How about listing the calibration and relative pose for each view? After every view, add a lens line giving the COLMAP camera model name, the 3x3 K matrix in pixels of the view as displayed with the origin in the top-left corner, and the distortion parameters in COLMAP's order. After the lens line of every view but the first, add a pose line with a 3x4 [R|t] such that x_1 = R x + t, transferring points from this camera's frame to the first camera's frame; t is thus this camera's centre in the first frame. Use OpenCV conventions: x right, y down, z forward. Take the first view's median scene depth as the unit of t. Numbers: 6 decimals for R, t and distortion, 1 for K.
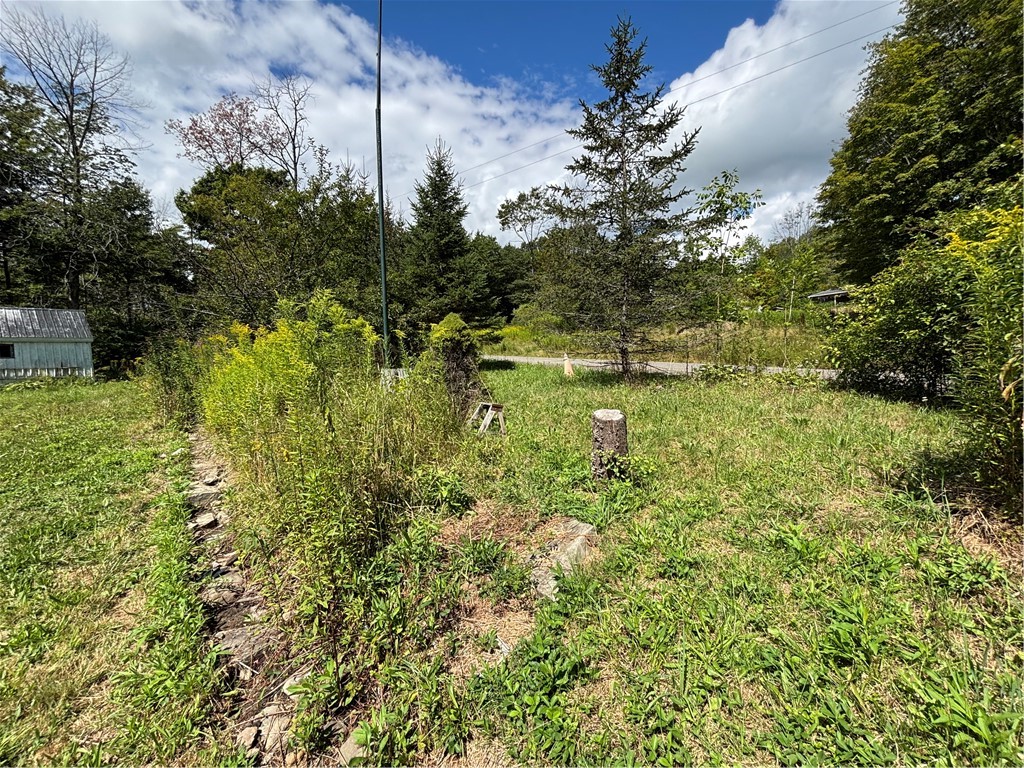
lens RADIAL K [[410.3, 0, 497.4], [0, 410.3, 381.1], [0, 0, 1]] dist [-0.000200, -0.000113]
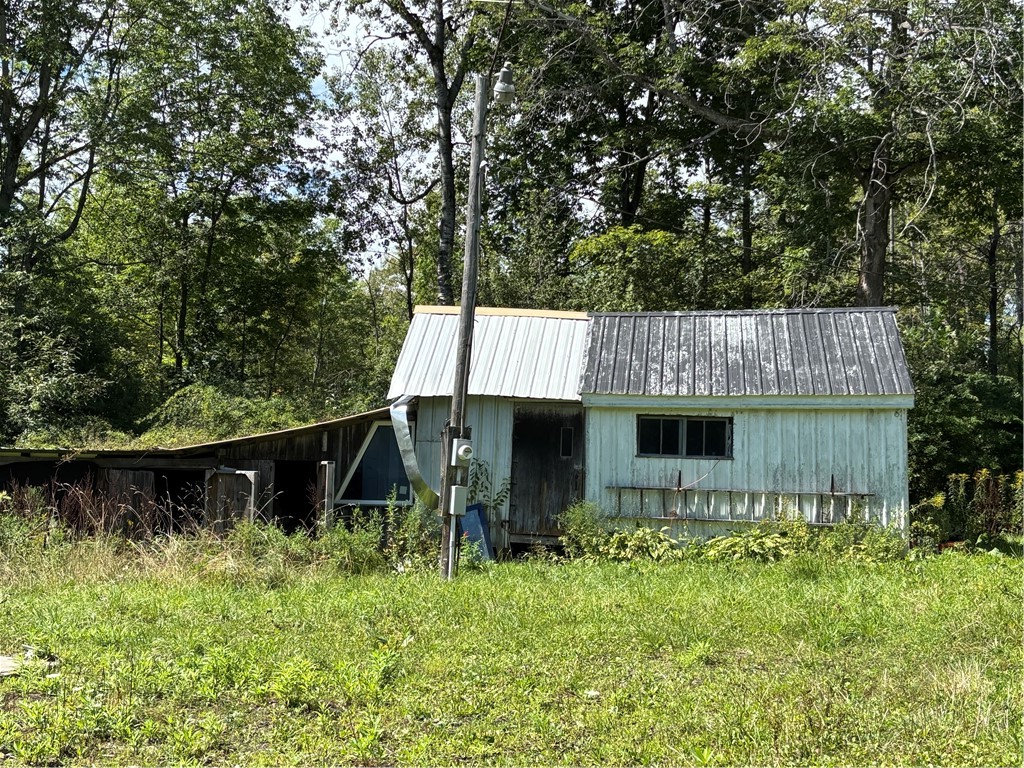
lens RADIAL K [[1400.4, 0, 512.0], [0, 1400.4, 384.0], [0, 0, 1]] dist [0.027378, 0.026471]
pose [[0.504504, -0.022082, -0.863127, -0.270811], [-0.081719, 0.993964, -0.073195, -0.018008], [0.859533, 0.107462, 0.499654, 0.256527]]
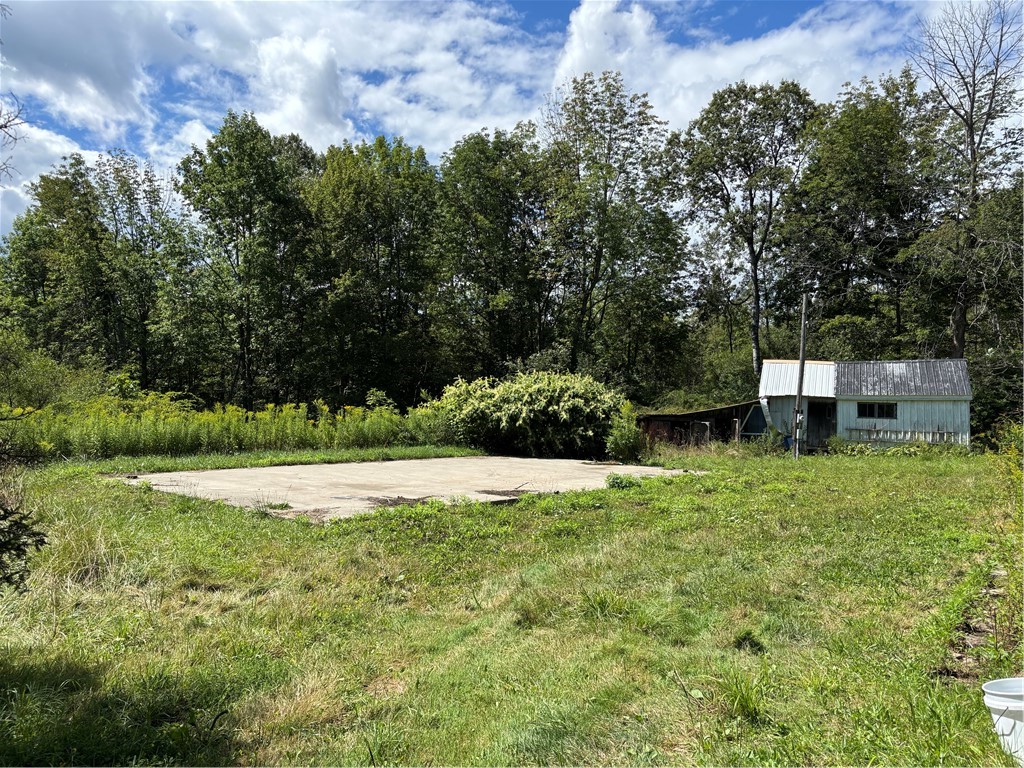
lens RADIAL K [[791.1, 0, 494.5], [0, 791.1, 397.2], [0, 0, 1]] dist [0.002776, -0.013878]
pose [[0.229163, 0.010238, -0.973334, 0.258171], [-0.078261, 0.996901, -0.007940, -0.019432], [0.970237, 0.077994, 0.229254, -0.215259]]
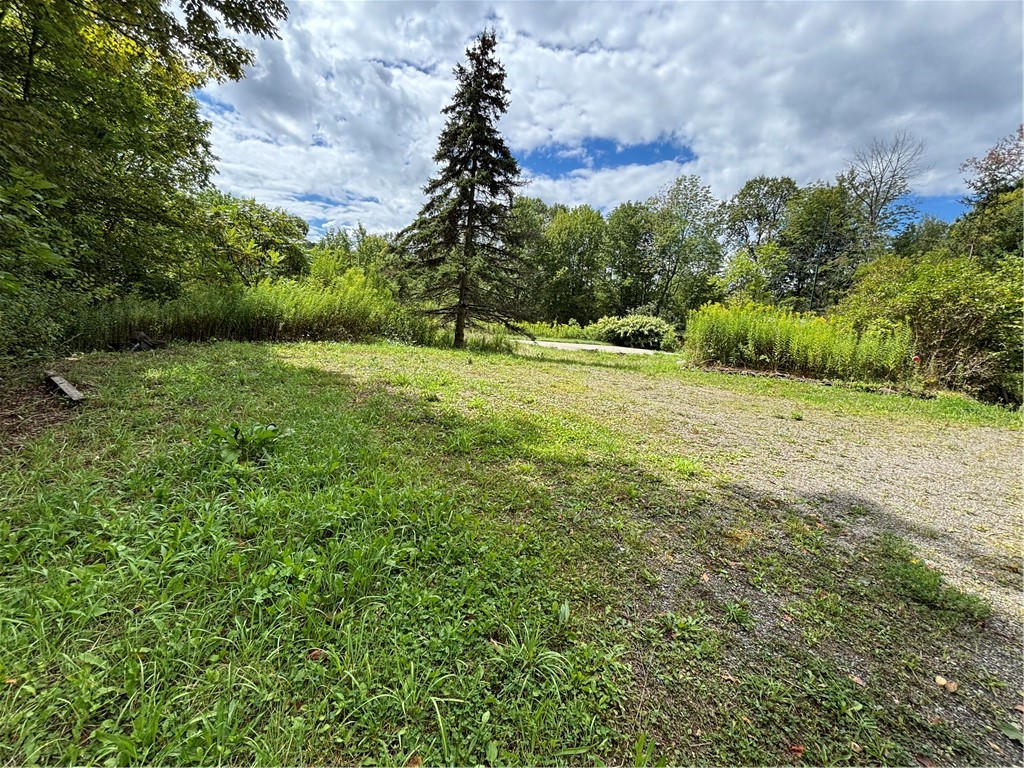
lens RADIAL K [[410.3, 0, 497.4], [0, 410.3, 381.1], [0, 0, 1]] dist [-0.000200, -0.000113]
pose [[-0.063573, 0.150689, -0.986535, 0.675672], [-0.134715, 0.978191, 0.158096, -0.002695], [0.988843, 0.142951, -0.041886, -0.297745]]
